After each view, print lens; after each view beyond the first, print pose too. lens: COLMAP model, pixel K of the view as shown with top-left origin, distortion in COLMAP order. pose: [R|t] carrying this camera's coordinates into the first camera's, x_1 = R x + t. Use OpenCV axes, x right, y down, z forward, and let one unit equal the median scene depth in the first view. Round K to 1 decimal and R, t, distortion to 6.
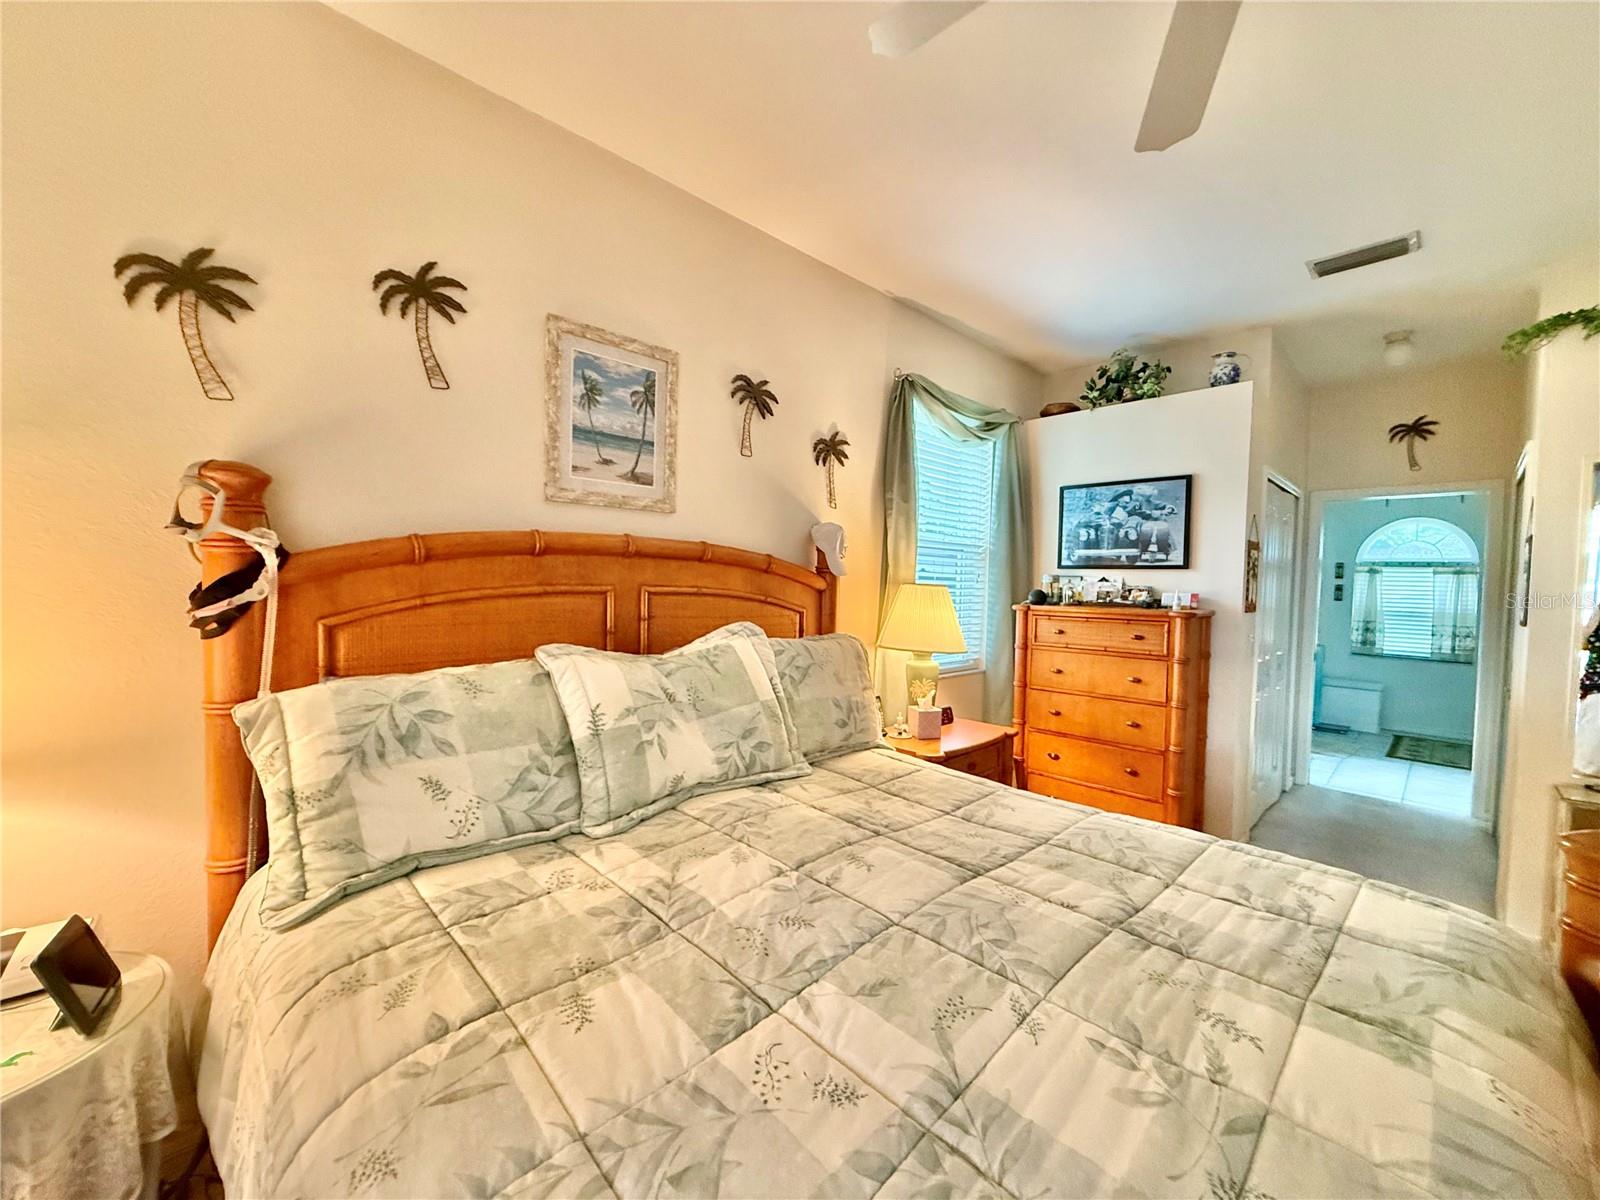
lens RADIAL K [[635.5, 0, 796.9], [0, 635.5, 602.3], [0, 0, 1]] dist [0.000267, -0.000151]
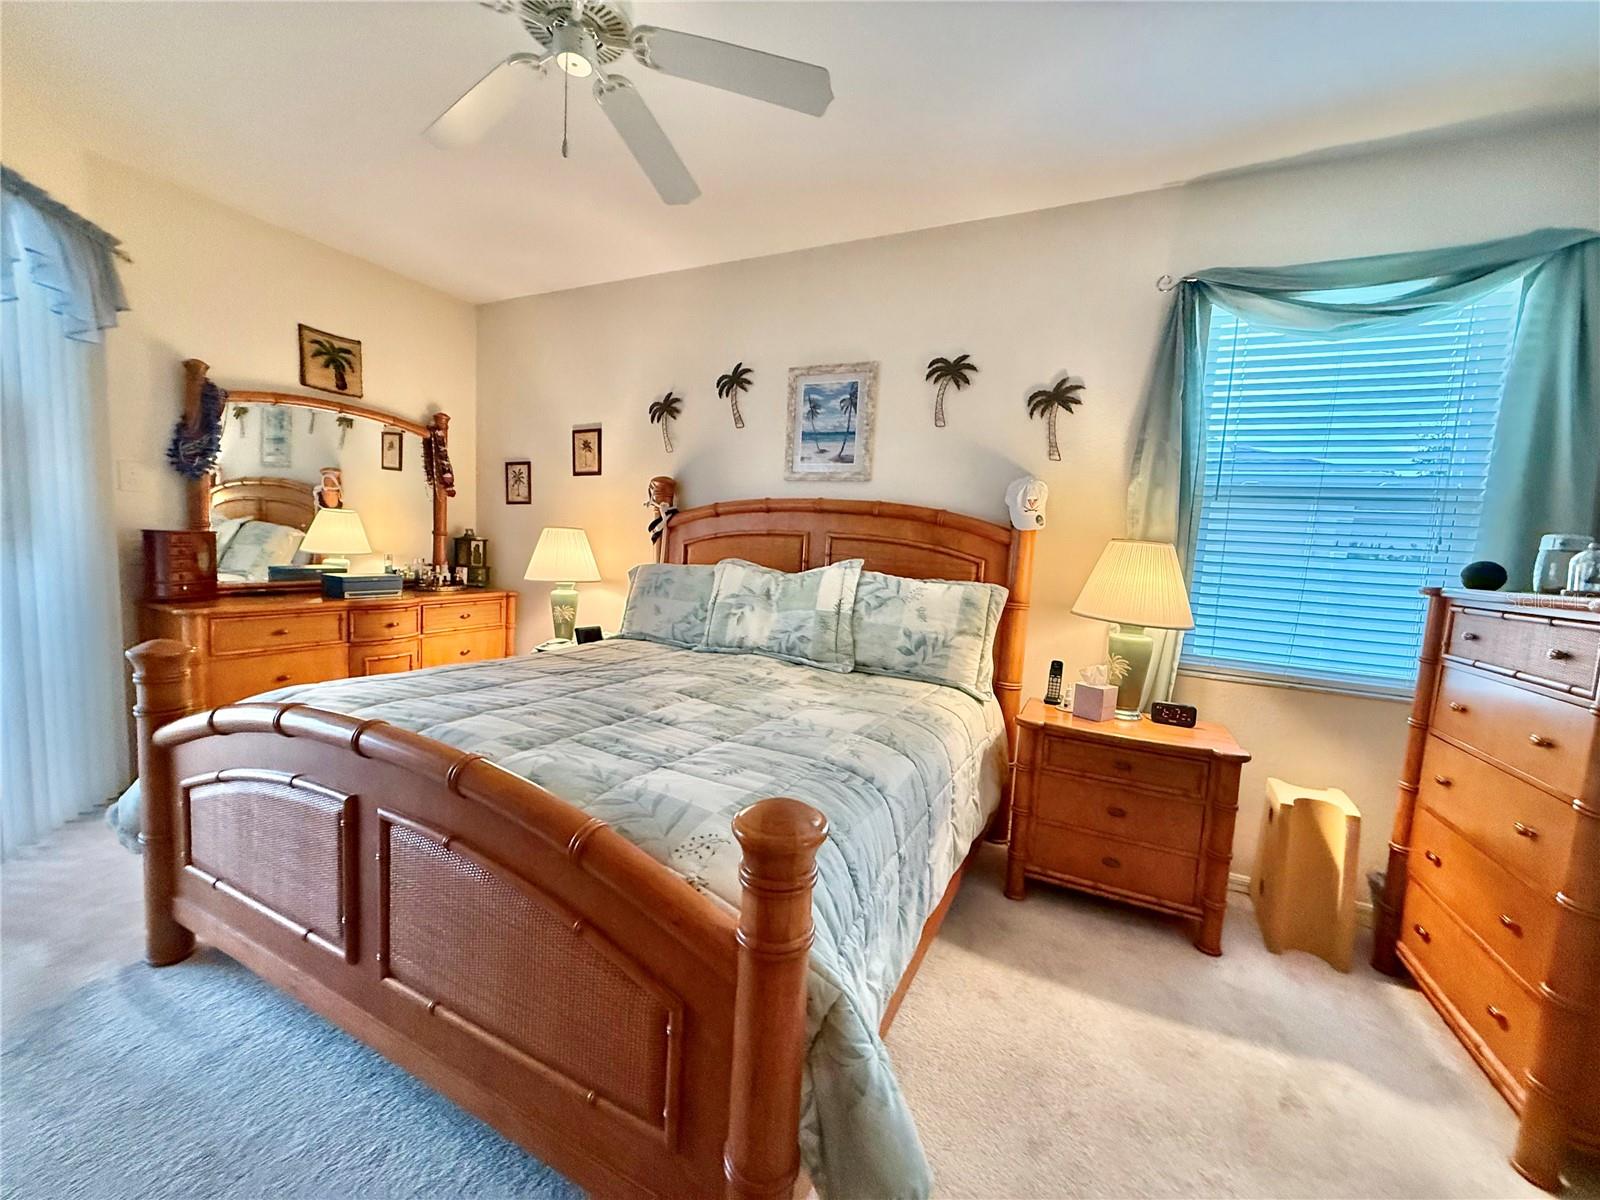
lens RADIAL K [[635.5, 0, 796.9], [0, 635.5, 602.3], [0, 0, 1]] dist [0.000267, -0.000151]
pose [[0.338833, 0.087526, -0.936766, 1.140086], [-0.083210, 0.994550, 0.062828, 0.049137], [0.937160, 0.056660, 0.344269, 0.434966]]
